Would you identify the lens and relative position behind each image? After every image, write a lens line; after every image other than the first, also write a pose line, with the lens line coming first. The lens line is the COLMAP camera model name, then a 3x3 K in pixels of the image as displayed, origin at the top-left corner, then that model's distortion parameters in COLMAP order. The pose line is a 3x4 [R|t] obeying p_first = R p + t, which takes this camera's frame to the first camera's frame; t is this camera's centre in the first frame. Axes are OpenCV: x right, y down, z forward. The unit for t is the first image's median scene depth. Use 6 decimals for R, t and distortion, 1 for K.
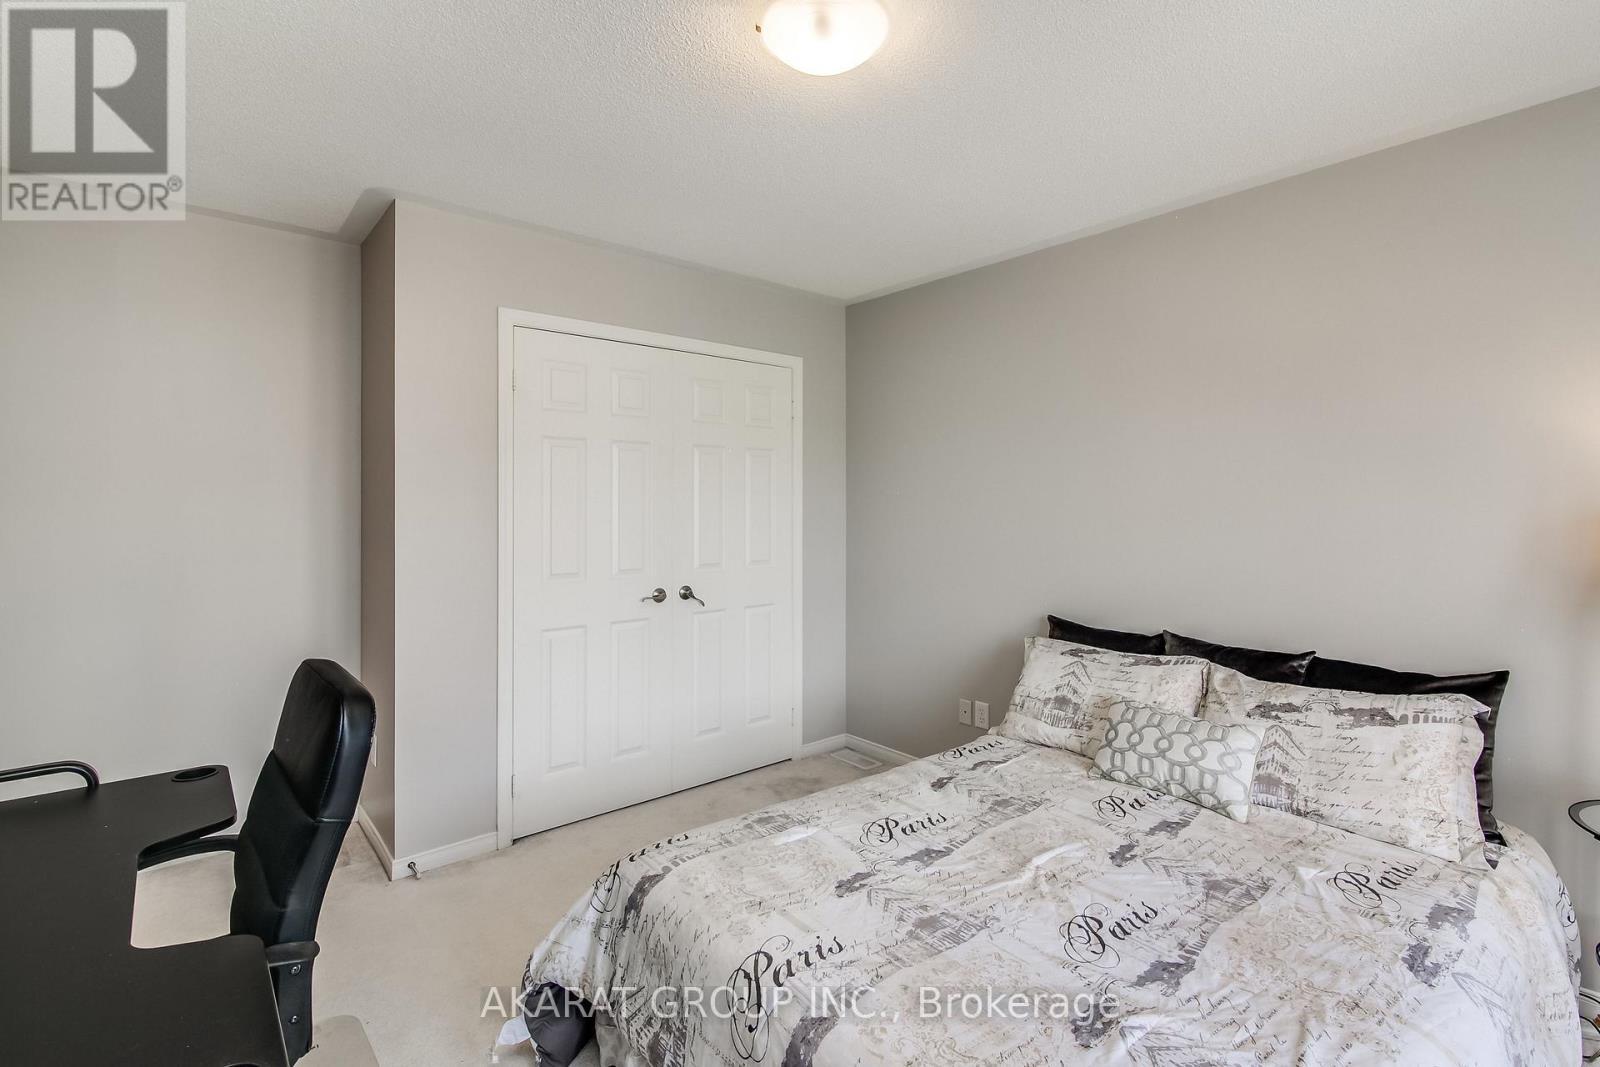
lens RADIAL K [[734.7, 0, 795.4], [0, 734.7, 507.2], [0, 0, 1]] dist [0.000776, -0.000526]
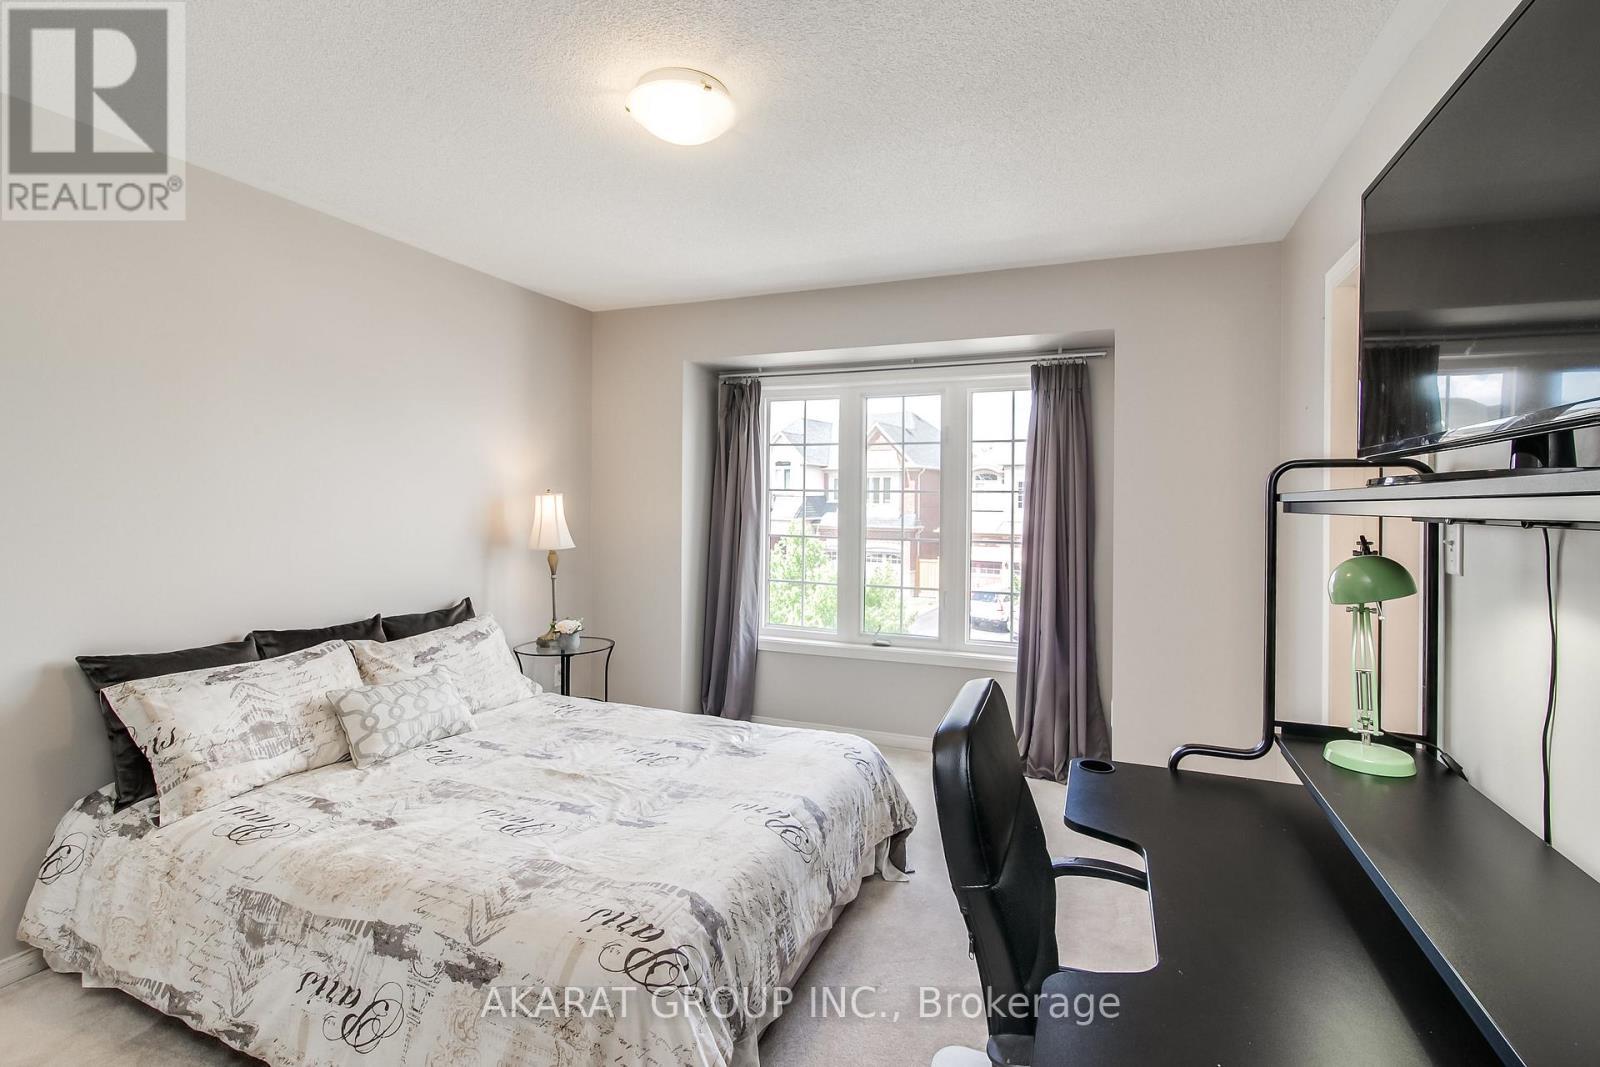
lens RADIAL K [[734.7, 0, 825.9], [0, 734.7, 496.8], [0, 0, 1]] dist [0.000776, -0.000526]
pose [[-0.484493, 0.000661, 0.874795, -0.907153], [-0.003112, 0.999992, -0.002479, -0.006815], [-0.874789, -0.003924, -0.484487, 1.087887]]
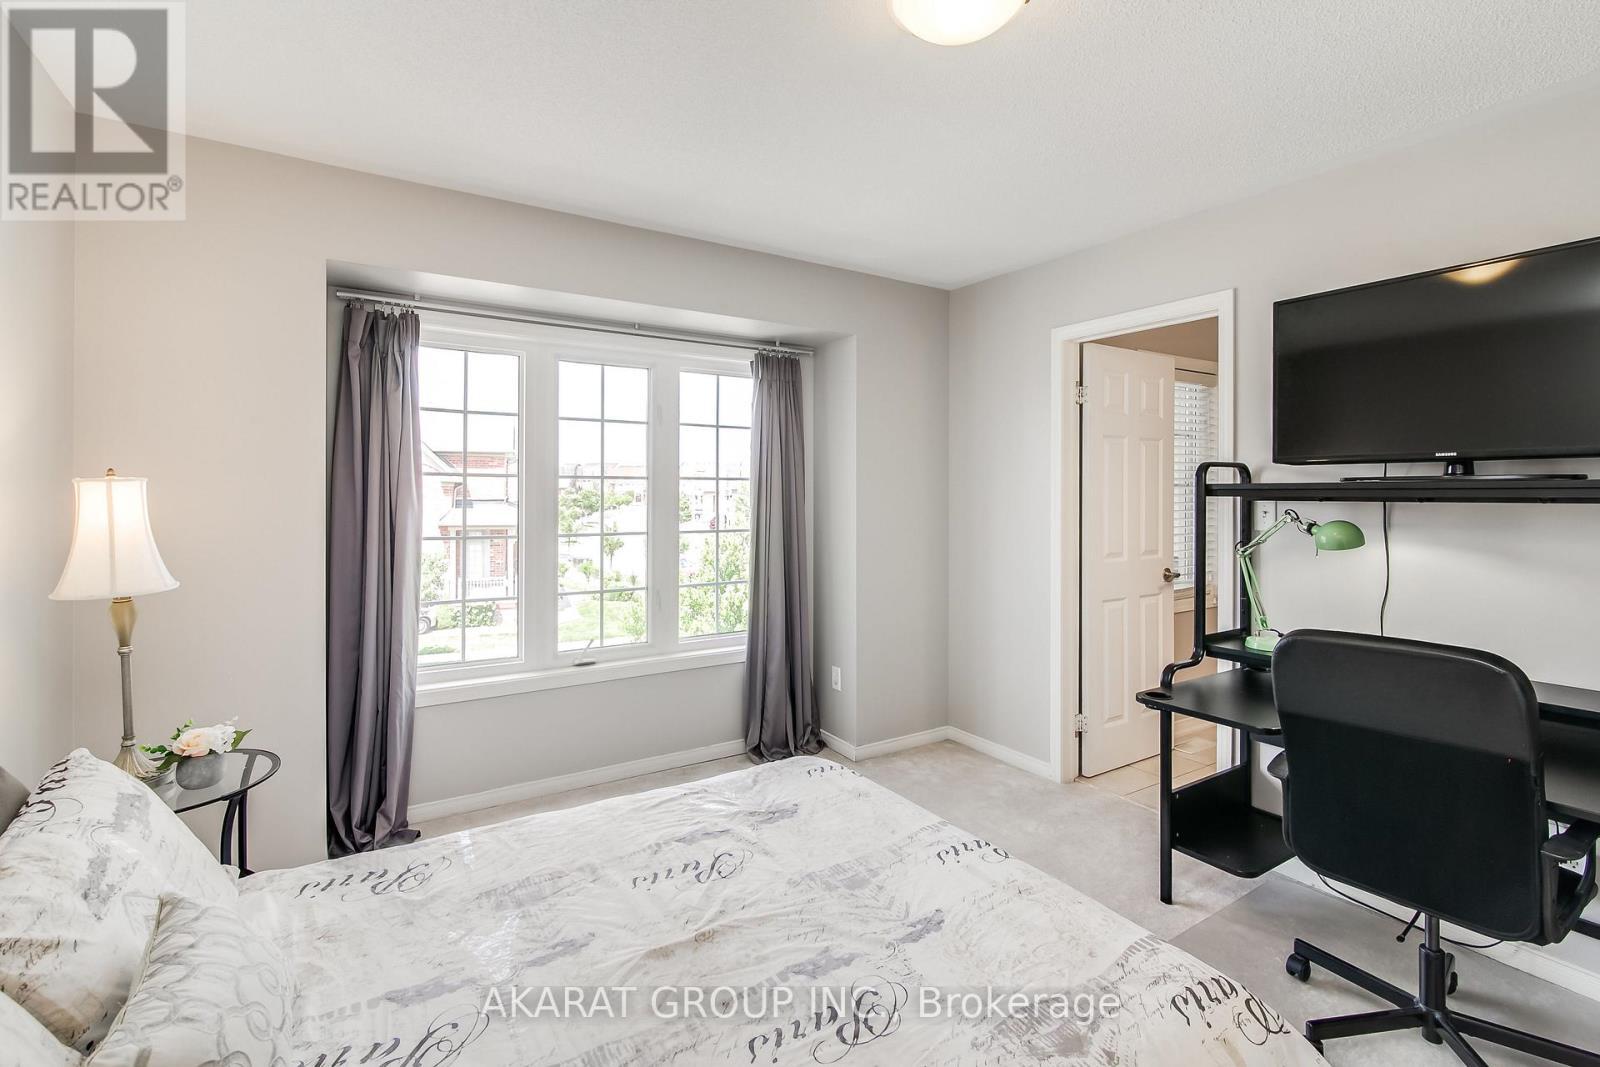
lens RADIAL K [[734.7, 0, 804.6], [0, 734.7, 484.0], [0, 0, 1]] dist [0.000776, -0.000526]
pose [[-0.991998, -0.001489, 0.126244, 0.090613], [-0.001536, 0.999999, -0.000273, -0.011964], [-0.126243, -0.000465, -0.991999, 1.564054]]
